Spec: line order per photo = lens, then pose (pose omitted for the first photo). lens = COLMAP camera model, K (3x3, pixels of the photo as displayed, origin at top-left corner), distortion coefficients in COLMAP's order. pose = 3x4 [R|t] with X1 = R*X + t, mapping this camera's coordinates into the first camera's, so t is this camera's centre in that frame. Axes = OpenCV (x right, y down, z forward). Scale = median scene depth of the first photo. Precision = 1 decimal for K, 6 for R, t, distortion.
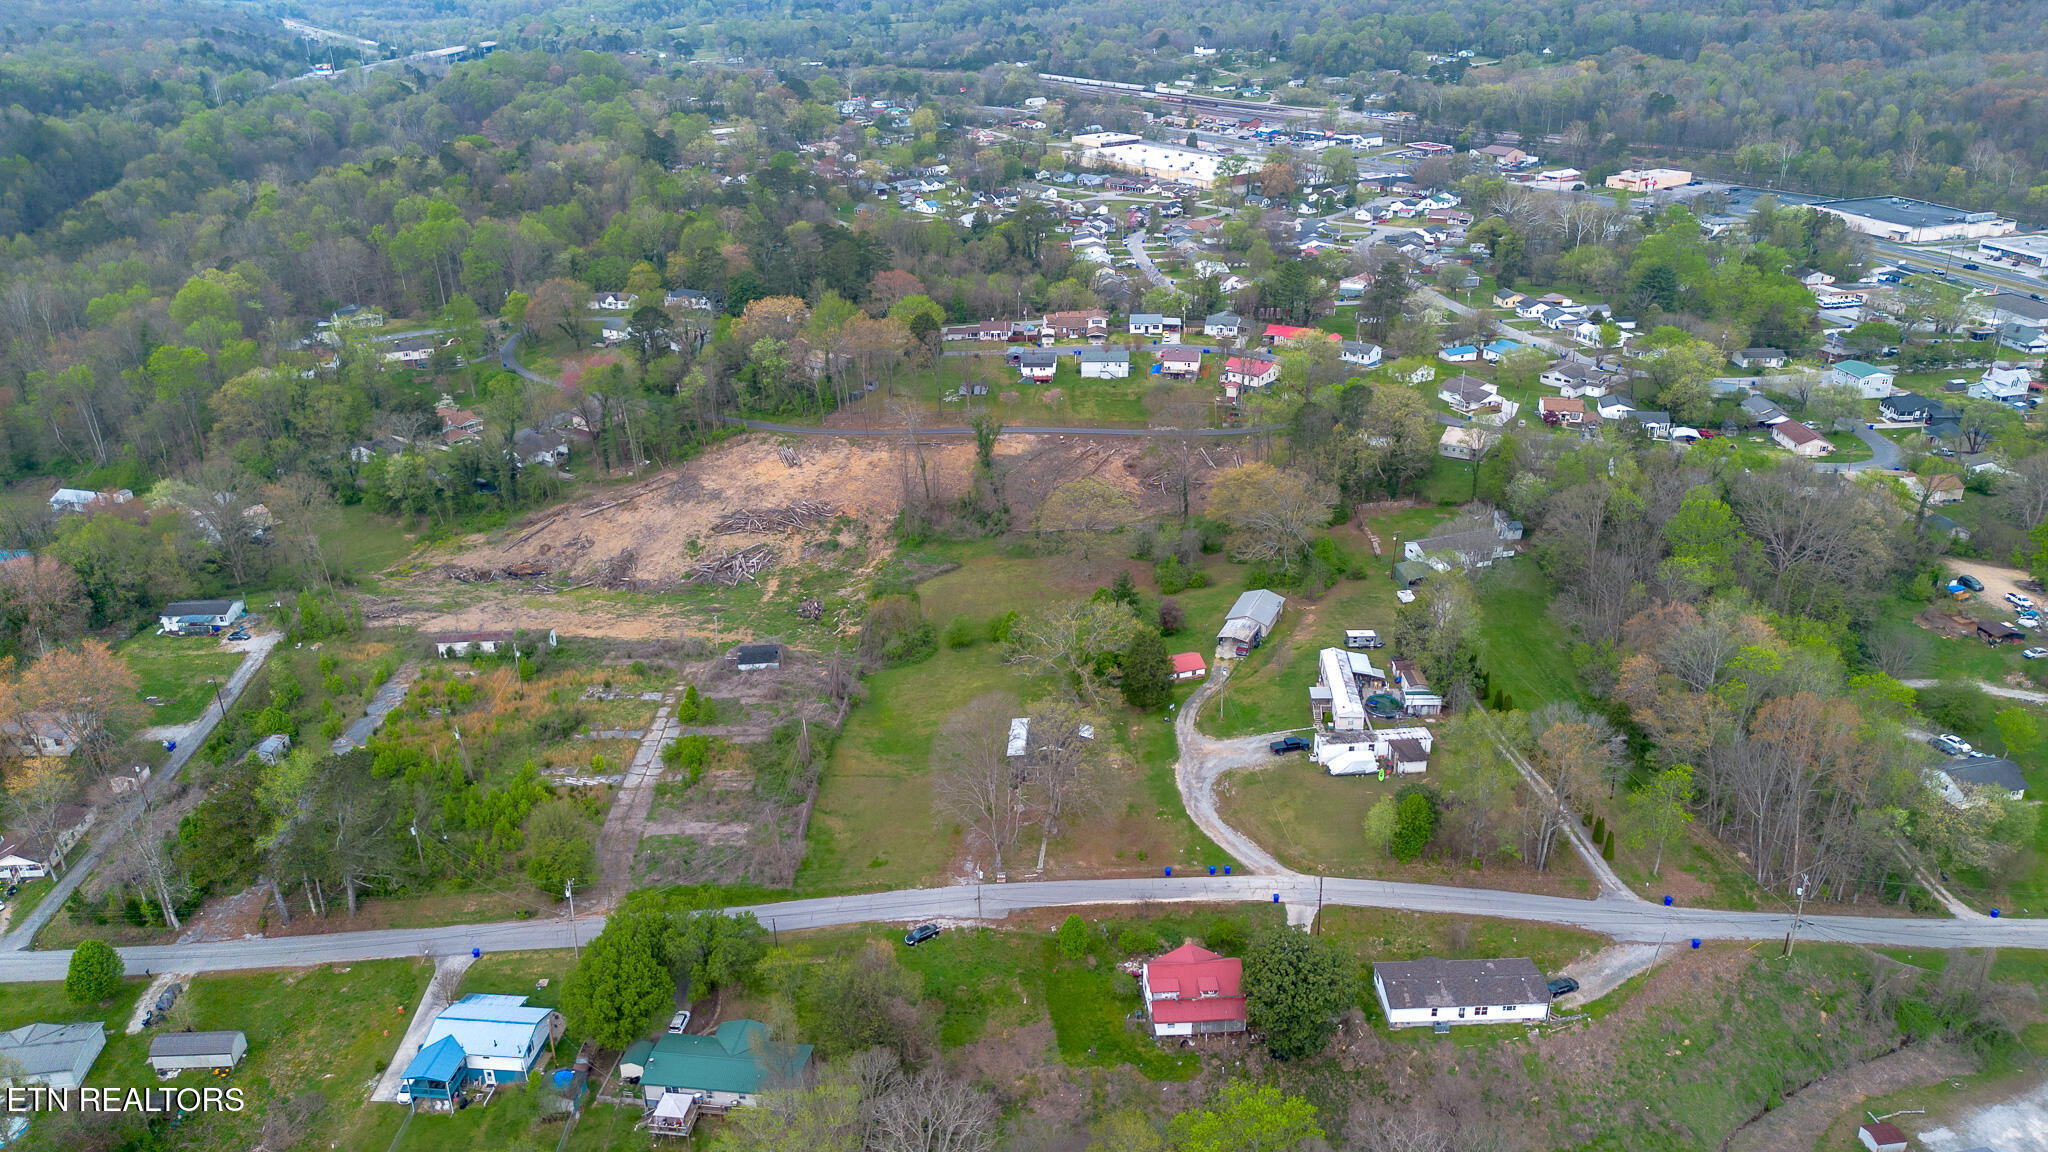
lens RADIAL K [[1445.1, 0, 1024.0], [0, 1445.1, 576.0], [0, 0, 1]] dist [0.064492, -0.000295]
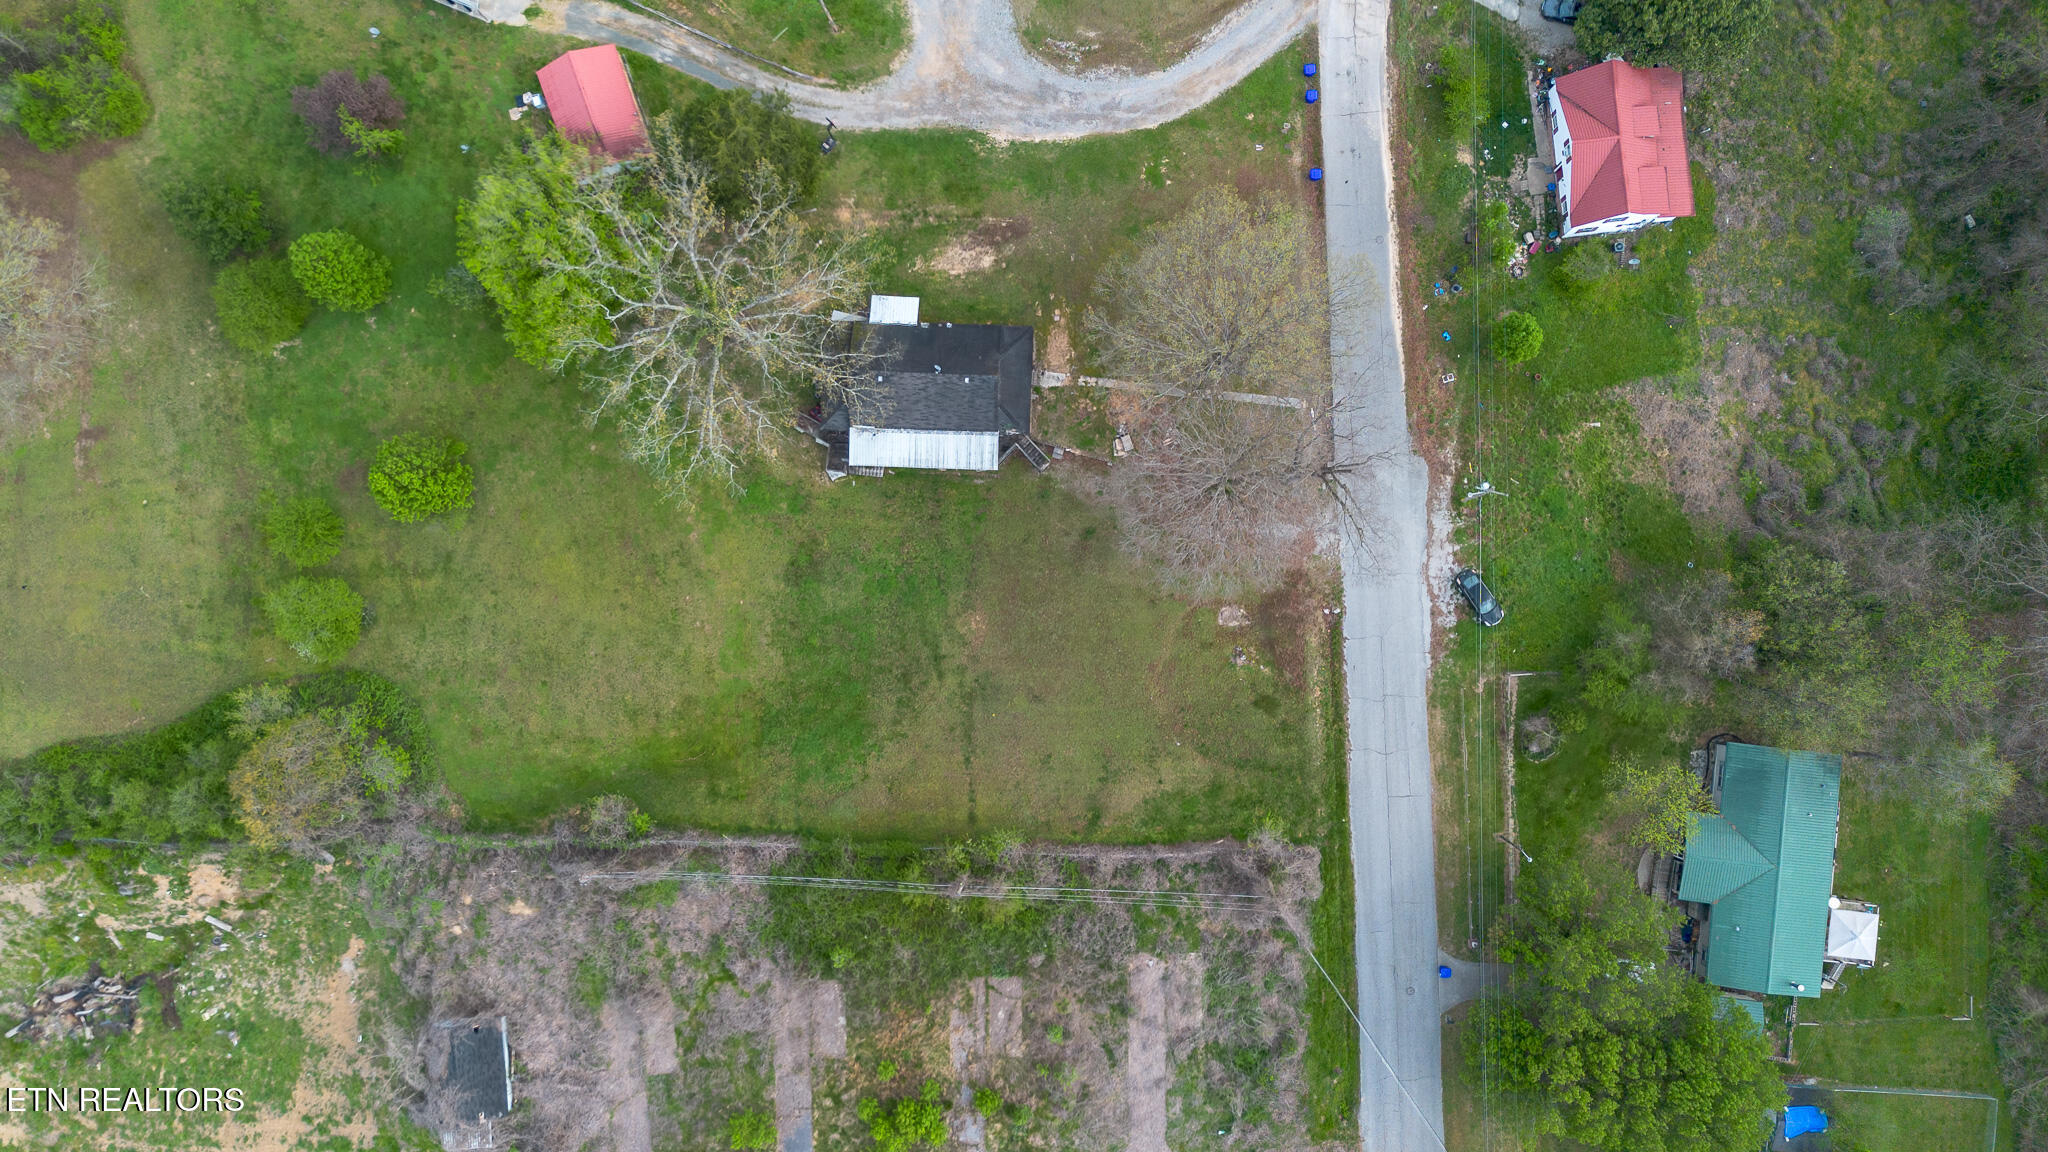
lens RADIAL K [[1445.1, 0, 1024.0], [0, 1445.1, 576.0], [0, 0, 1]] dist [0.064492, -0.000295]
pose [[-0.027447, -0.998622, 0.044723, -0.076255], [0.445841, 0.027814, 0.894680, -0.339107], [-0.894691, 0.044495, 0.444463, 0.829427]]
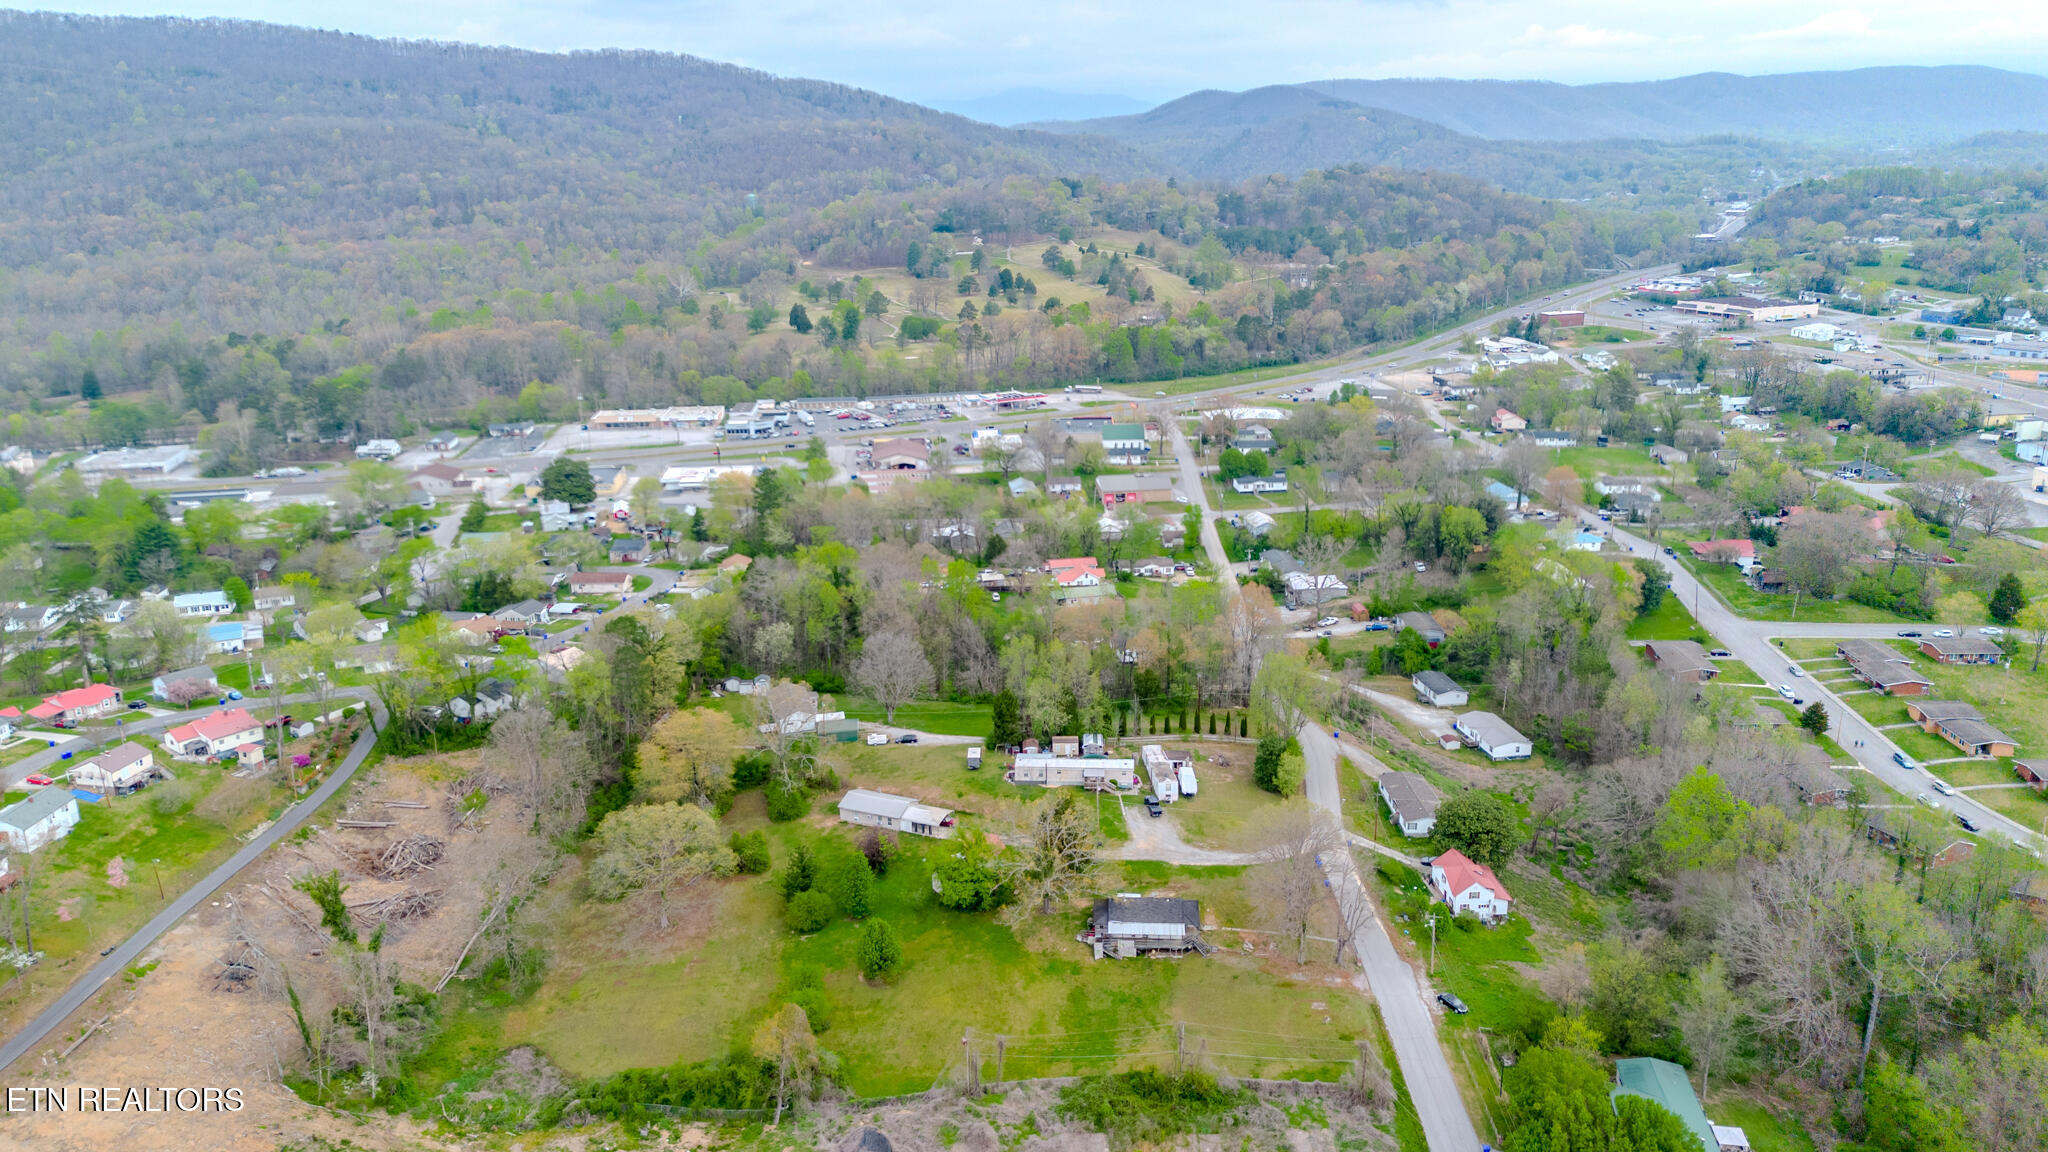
lens RADIAL K [[1445.1, 0, 1024.0], [0, 1445.1, 576.0], [0, 0, 1]] dist [0.064492, -0.000295]
pose [[0.014520, -0.299727, 0.953915, -0.941488], [0.412503, 0.870843, 0.267346, -0.421542], [-0.910840, 0.389611, 0.136283, 0.936654]]
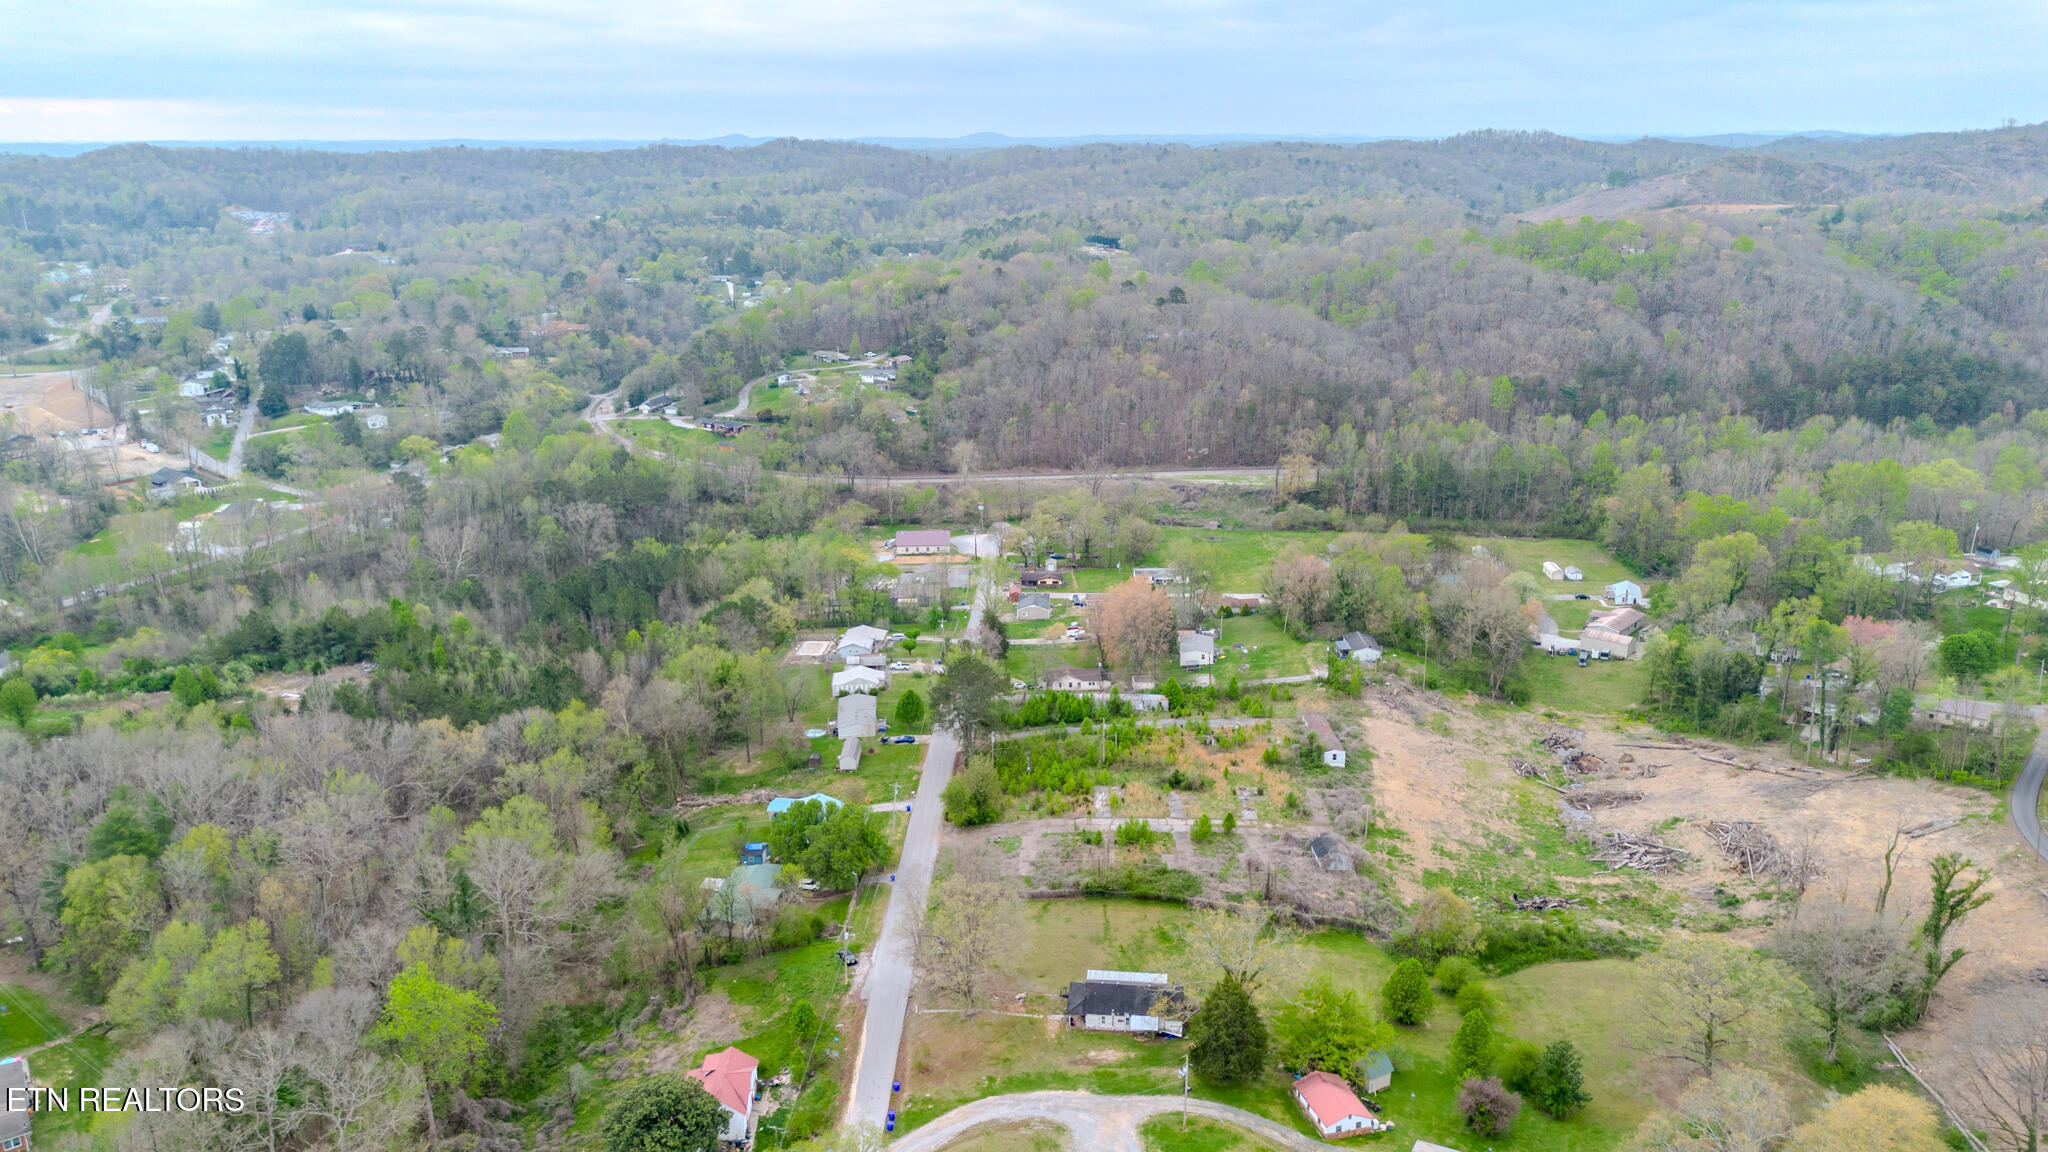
lens RADIAL K [[1445.1, 0, 1024.0], [0, 1445.1, 576.0], [0, 0, 1]] dist [0.064492, -0.000295]
pose [[-0.036937, 0.292106, -0.955672, 0.883869], [-0.393513, 0.874806, 0.282598, -0.379733], [0.918577, 0.386508, 0.082634, 0.841252]]
